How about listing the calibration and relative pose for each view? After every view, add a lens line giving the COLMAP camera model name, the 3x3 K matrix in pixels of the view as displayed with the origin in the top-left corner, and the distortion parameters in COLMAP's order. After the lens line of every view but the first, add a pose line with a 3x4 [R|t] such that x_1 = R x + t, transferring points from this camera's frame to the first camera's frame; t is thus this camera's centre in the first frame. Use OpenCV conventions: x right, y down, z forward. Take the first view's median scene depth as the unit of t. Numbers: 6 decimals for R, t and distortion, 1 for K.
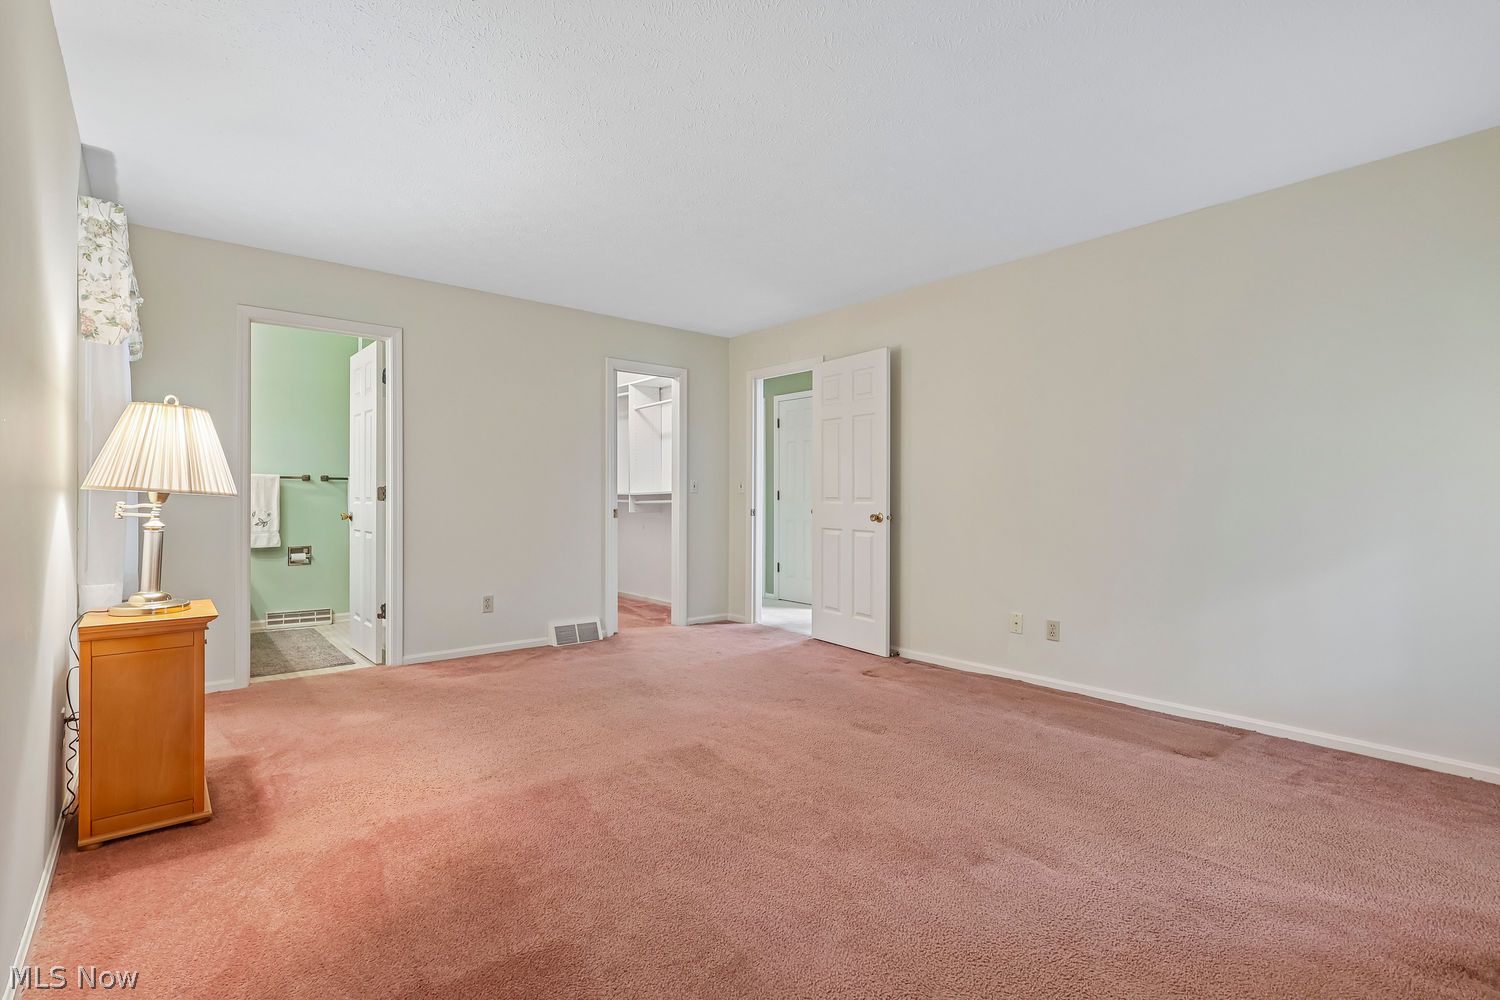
lens RADIAL K [[701.2, 0, 749.7], [0, 701.2, 500.4], [0, 0, 1]] dist [0.005735, 0.000056]
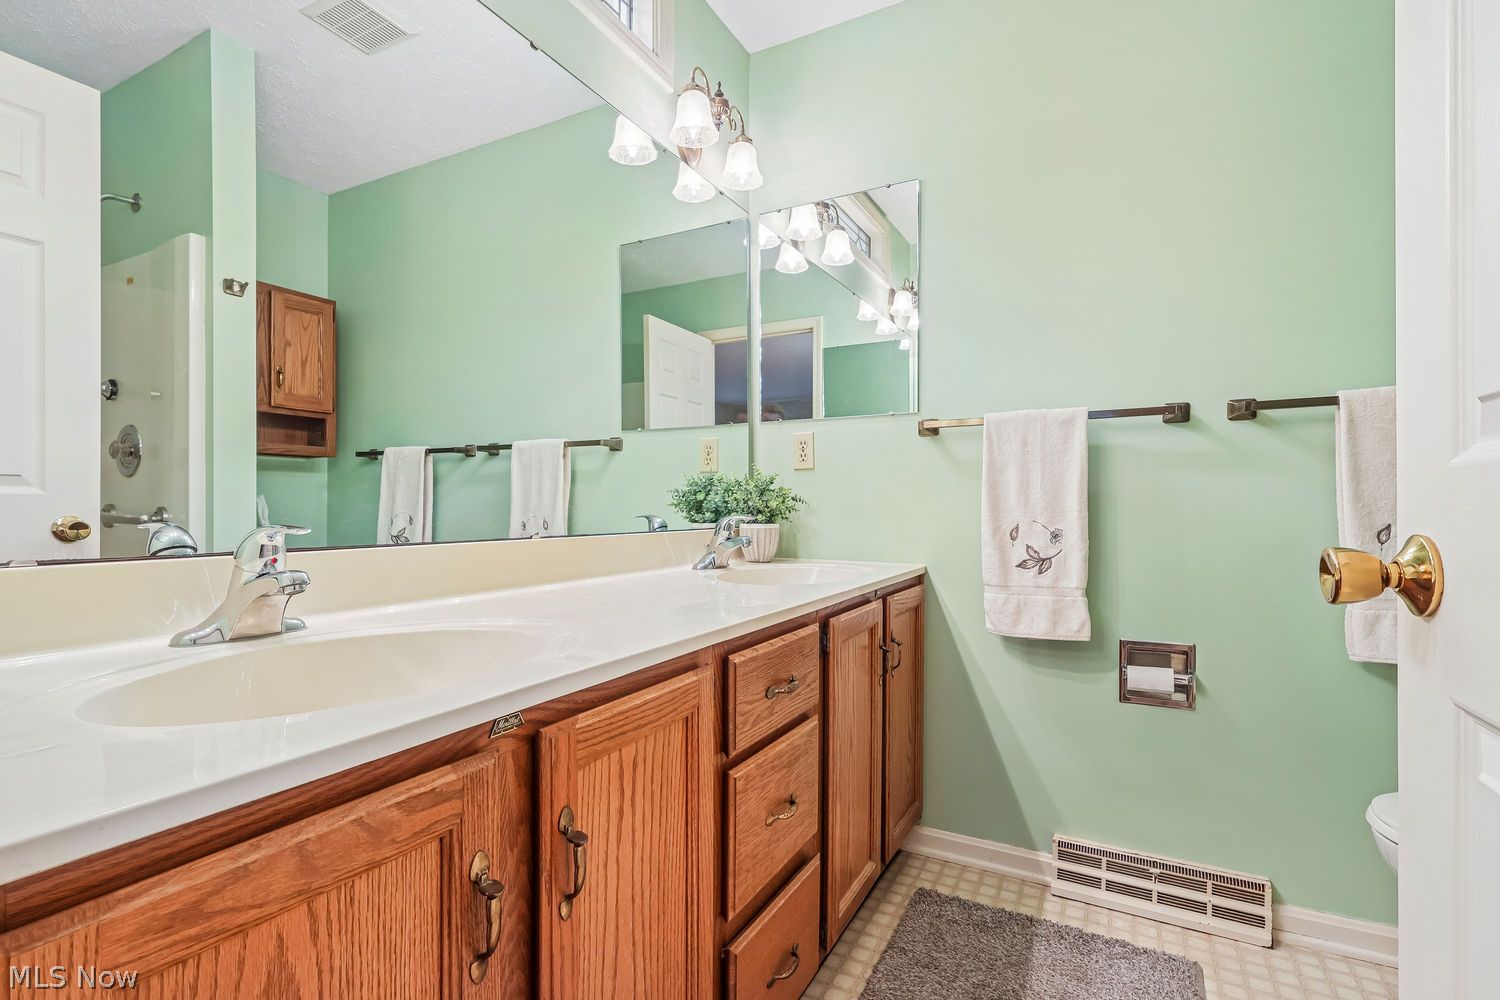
lens RADIAL K [[701.2, 0, 750.1], [0, 701.2, 511.3], [0, 0, 1]] dist [0.005735, 0.000056]
pose [[0.368574, -0.003054, -0.929593, -0.431560], [-0.004941, 0.999974, -0.005244, 0.011259], [0.929585, 0.006525, 0.368549, 0.738950]]
